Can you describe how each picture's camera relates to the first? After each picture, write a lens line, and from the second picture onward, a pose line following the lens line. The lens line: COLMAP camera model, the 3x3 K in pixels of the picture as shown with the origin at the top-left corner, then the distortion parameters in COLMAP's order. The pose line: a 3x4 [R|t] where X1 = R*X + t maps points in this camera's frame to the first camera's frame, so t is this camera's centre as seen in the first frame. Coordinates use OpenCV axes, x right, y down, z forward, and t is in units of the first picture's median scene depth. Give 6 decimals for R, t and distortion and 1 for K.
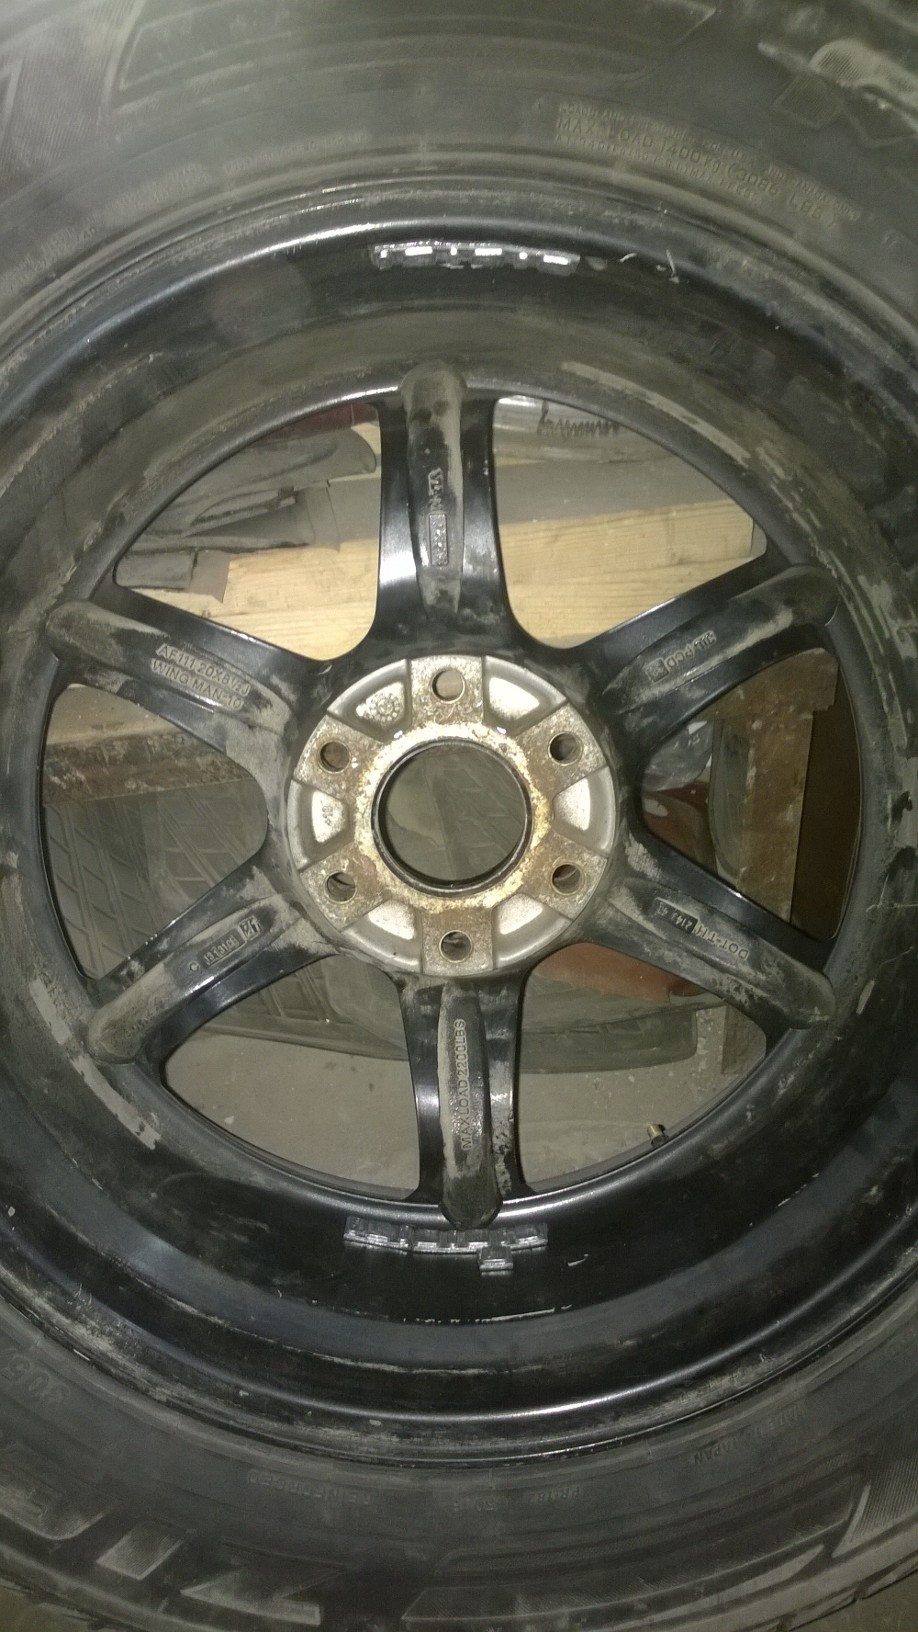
lens RADIAL K [[1343.7, 0, 430.0], [0, 1343.7, 761.3], [0, 0, 1]] dist [0.100362, -0.263858]
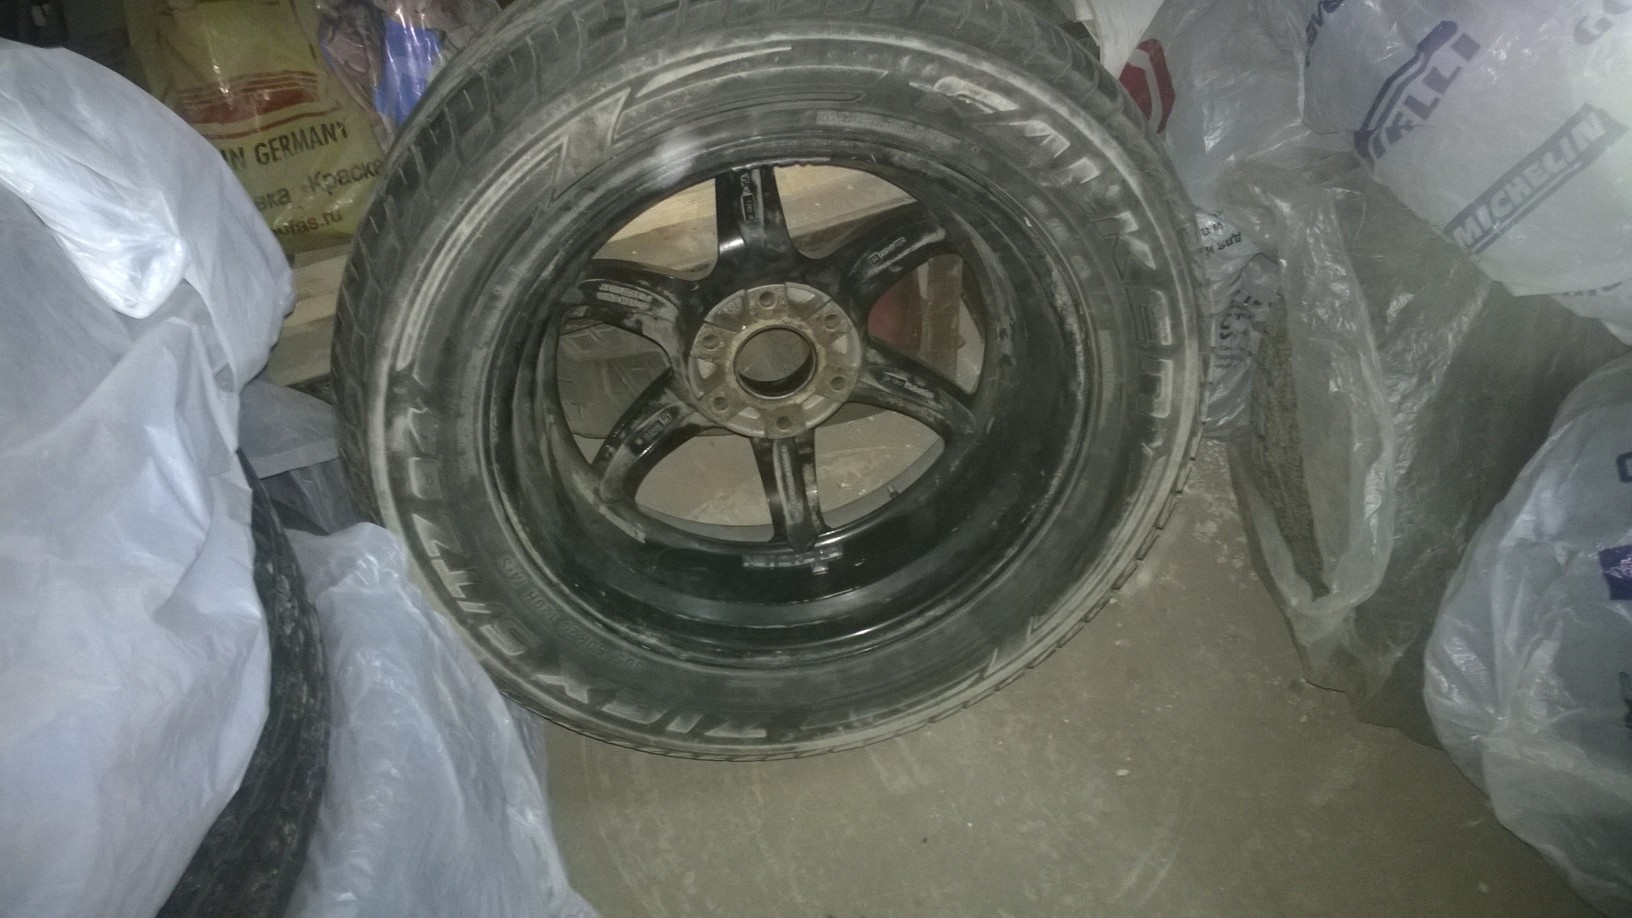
lens RADIAL K [[1231.1, 0, 816.0], [0, 1231.1, 459.0], [0, 0, 1]] dist [-0.074689, -0.002328]
pose [[0.985722, -0.138079, 0.096361, -0.112540], [0.093111, 0.923829, 0.371309, -0.467960], [-0.140292, -0.357036, 0.923495, -0.645812]]
